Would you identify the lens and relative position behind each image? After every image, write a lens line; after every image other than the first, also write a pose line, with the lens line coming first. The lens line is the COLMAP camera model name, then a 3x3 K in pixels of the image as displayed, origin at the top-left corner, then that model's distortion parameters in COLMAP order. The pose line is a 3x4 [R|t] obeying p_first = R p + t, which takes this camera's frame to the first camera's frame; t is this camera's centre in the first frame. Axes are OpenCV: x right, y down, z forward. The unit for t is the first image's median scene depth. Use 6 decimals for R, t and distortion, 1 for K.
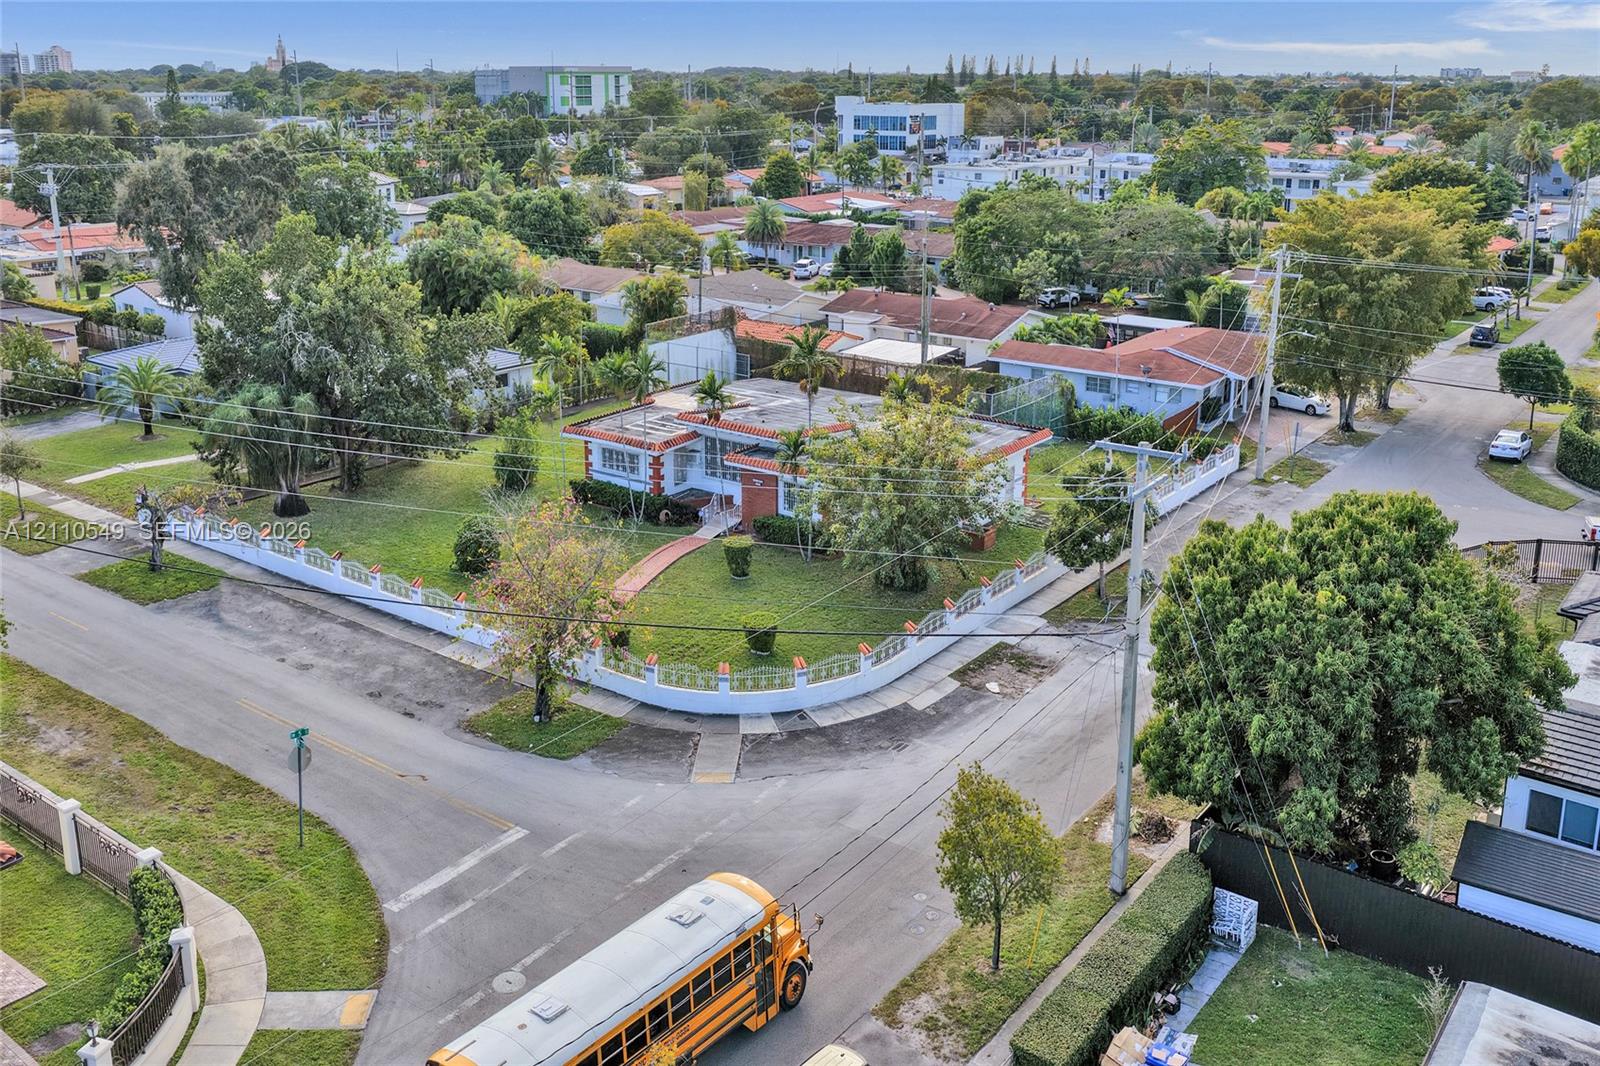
lens RADIAL K [[1336.2, 0, 817.9], [0, 1336.2, 533.2], [0, 0, 1]] dist [-0.001010, 0.023447]
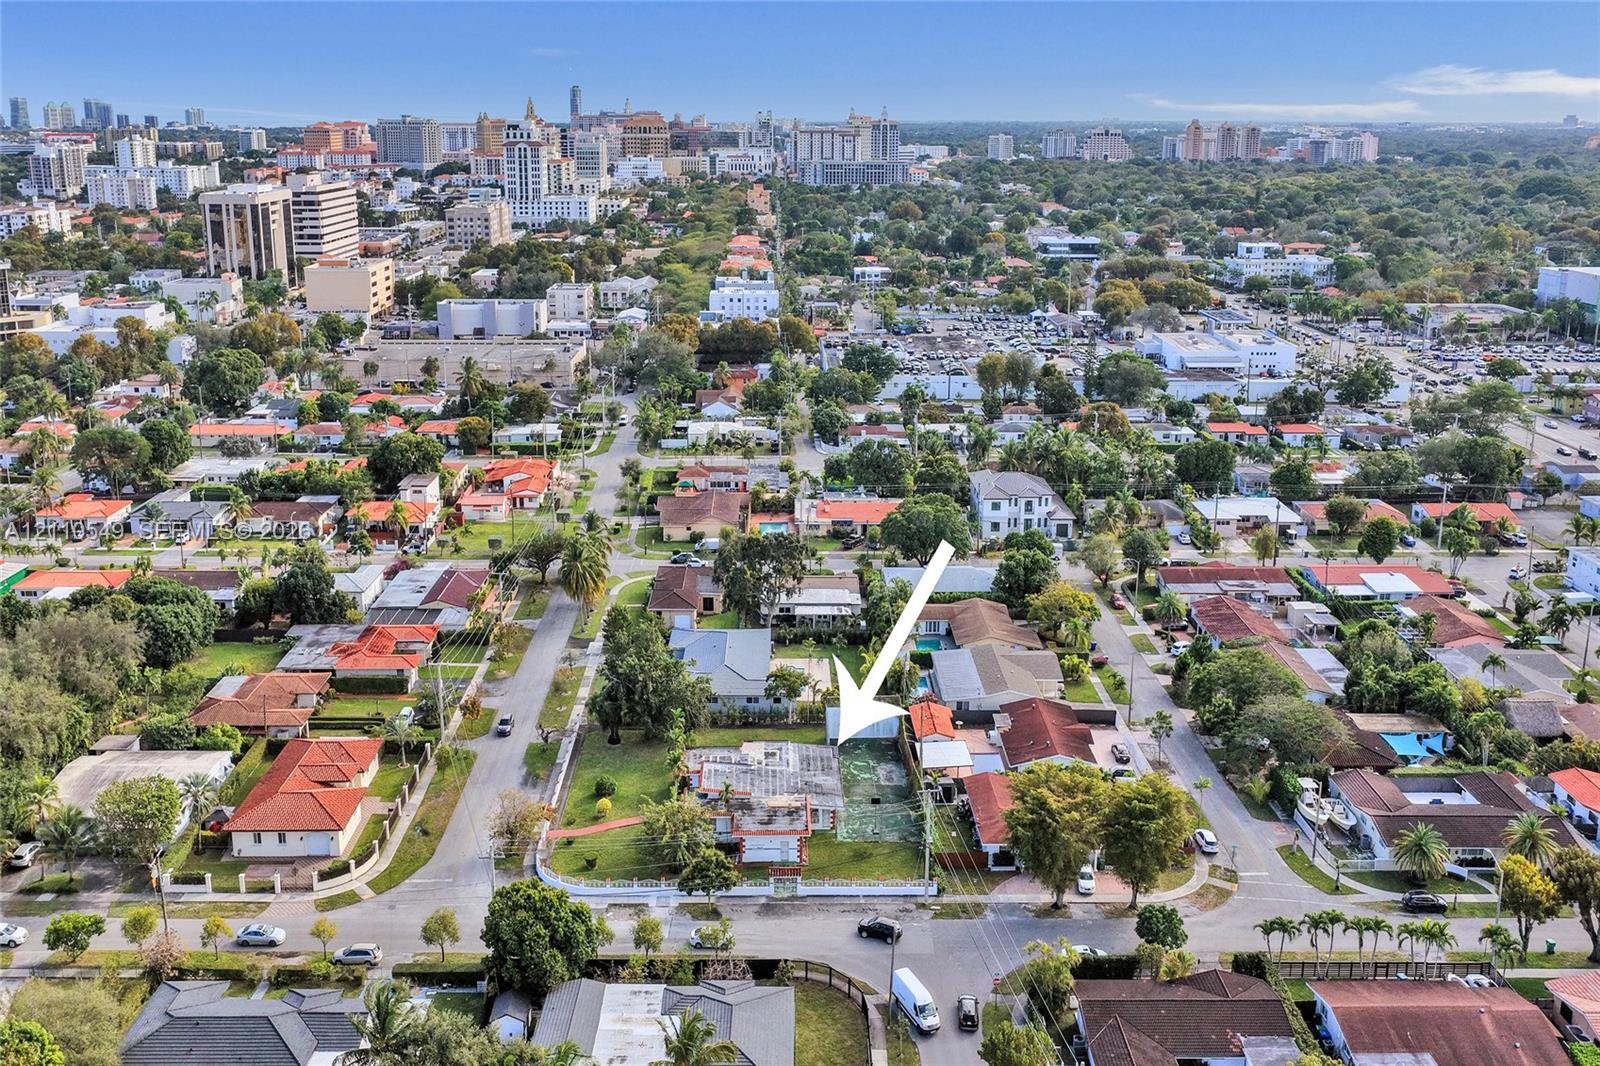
lens RADIAL K [[1360.8, 0, 818.6], [0, 1360.8, 531.6], [0, 0, 1]] dist [-0.001556, 0.008043]
pose [[0.625973, 0.254464, -0.737161, 2.031817], [-0.270701, 0.957391, 0.100616, -0.935058], [0.731354, 0.136567, 0.668185, -0.632892]]
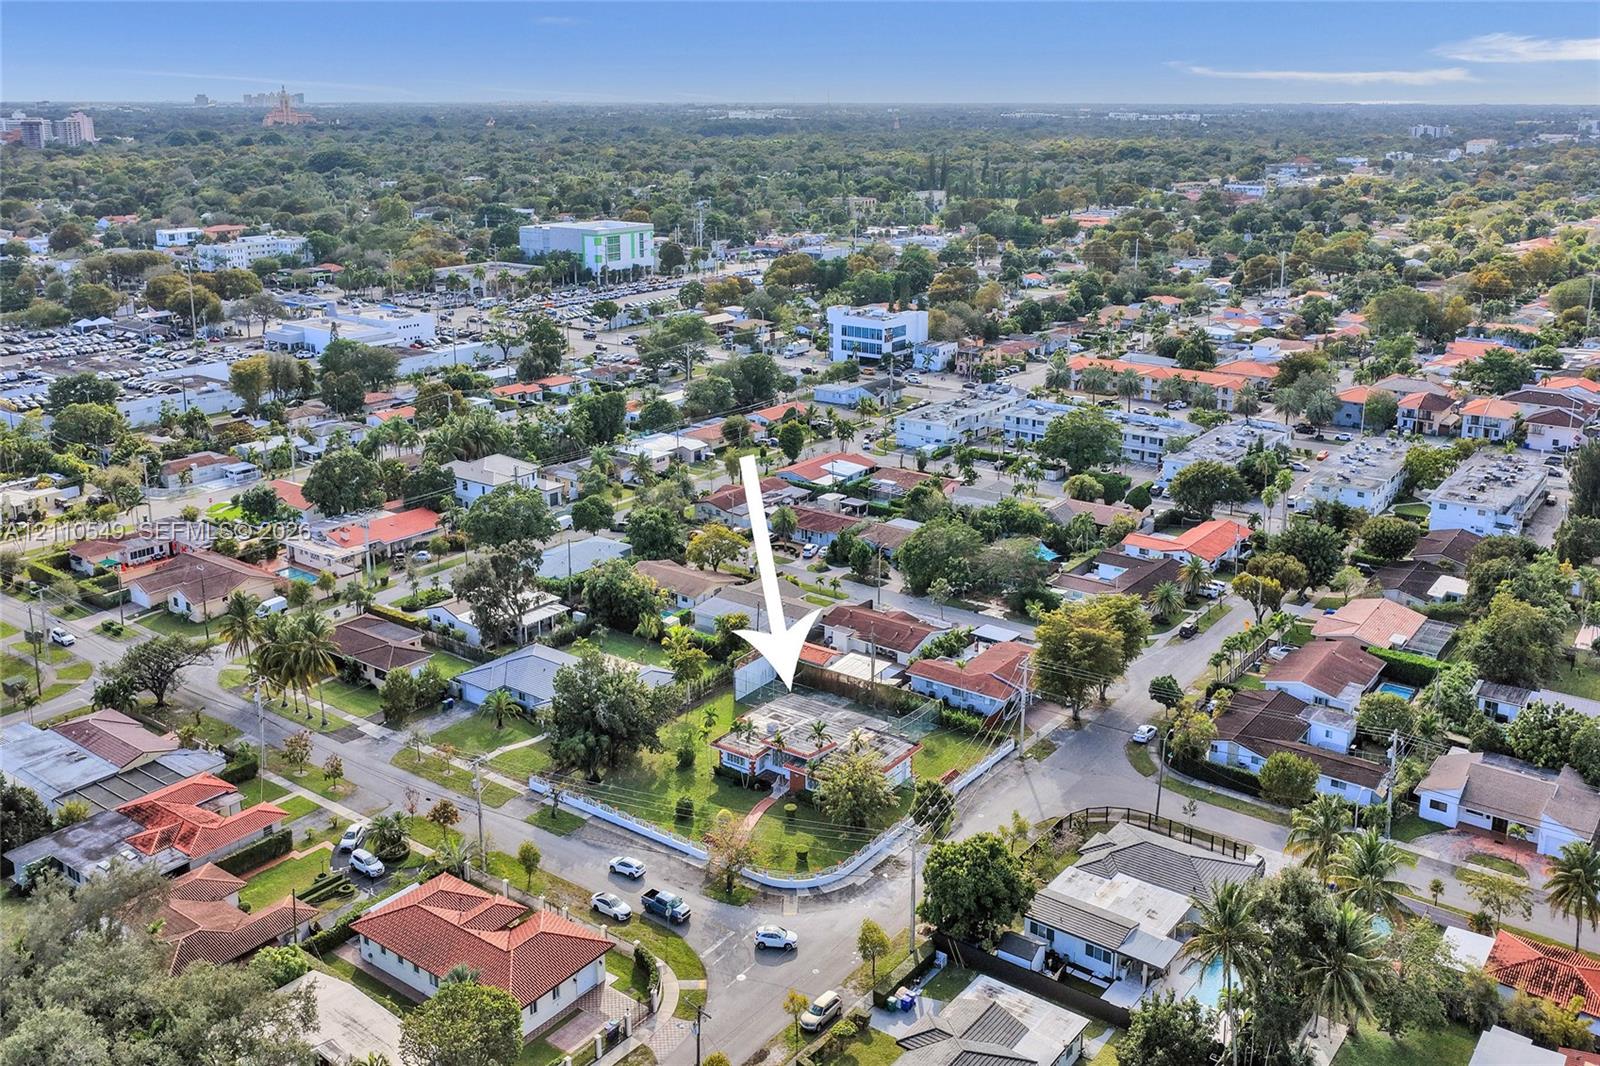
lens RADIAL K [[1360.8, 0, 818.6], [0, 1360.8, 531.6], [0, 0, 1]] dist [-0.001556, 0.008043]
pose [[0.999974, -0.000871, 0.007103, -0.026341], [0.001000, 0.999833, -0.018243, -0.502934], [-0.007086, 0.018250, 0.999808, -1.693798]]
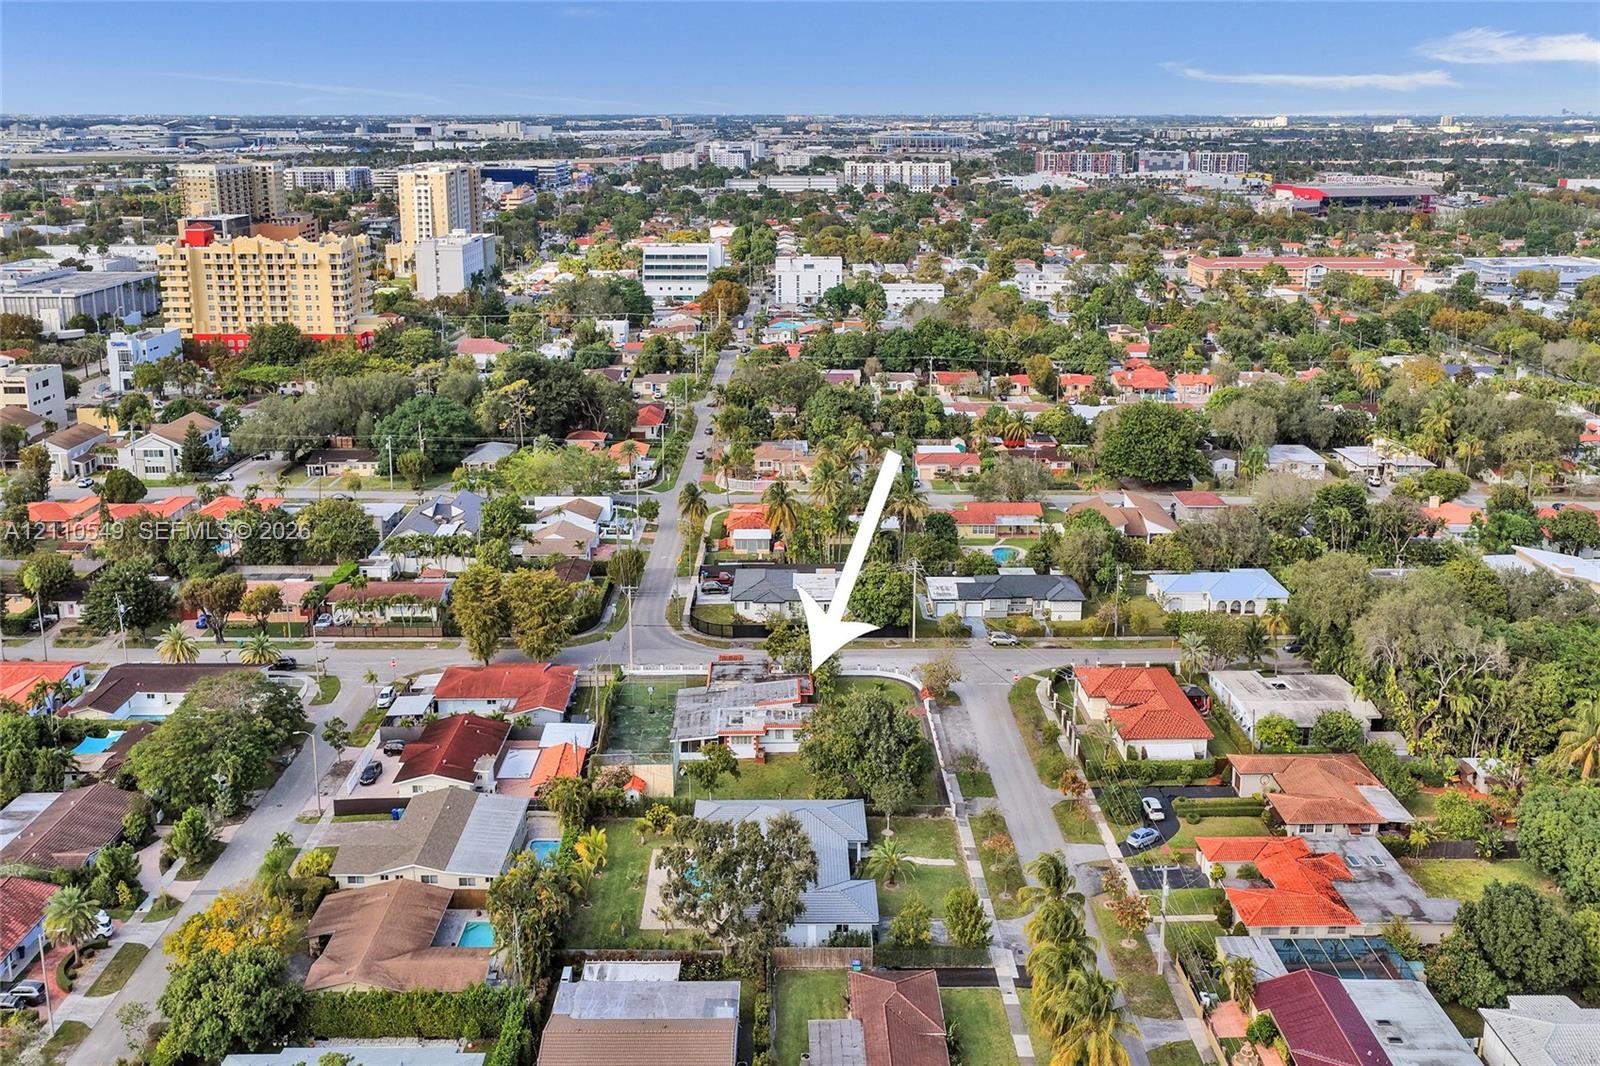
lens RADIAL K [[1336.2, 0, 817.9], [0, 1336.2, 533.2], [0, 0, 1]] dist [-0.001010, 0.023447]
pose [[-0.603089, -0.242567, 0.759898, -2.410197], [0.259090, 0.841422, 0.474216, -1.887381], [-0.754424, 0.482876, -0.444606, 2.389222]]
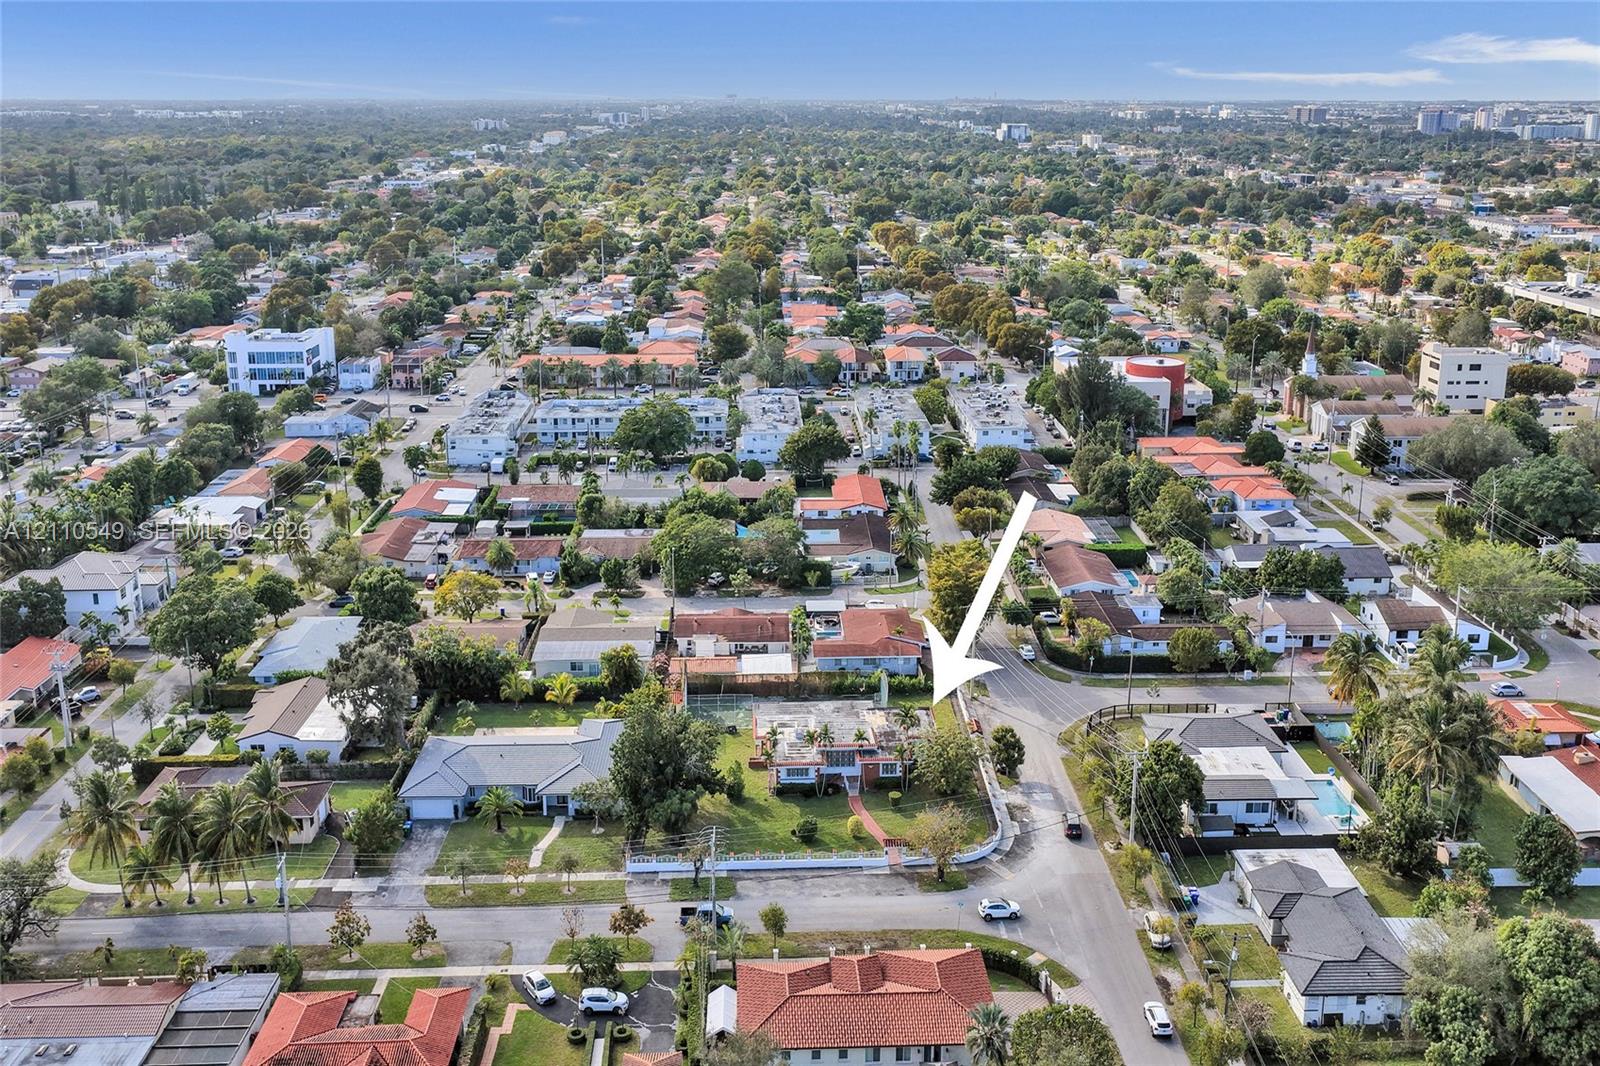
lens RADIAL K [[1360.8, 0, 818.6], [0, 1360.8, 531.6], [0, 0, 1]] dist [-0.001556, 0.008043]
pose [[0.777599, -0.193698, 0.598181, -1.759997], [0.203054, 0.977751, 0.052649, -0.702654], [-0.595070, 0.080523, 0.799630, -1.108139]]
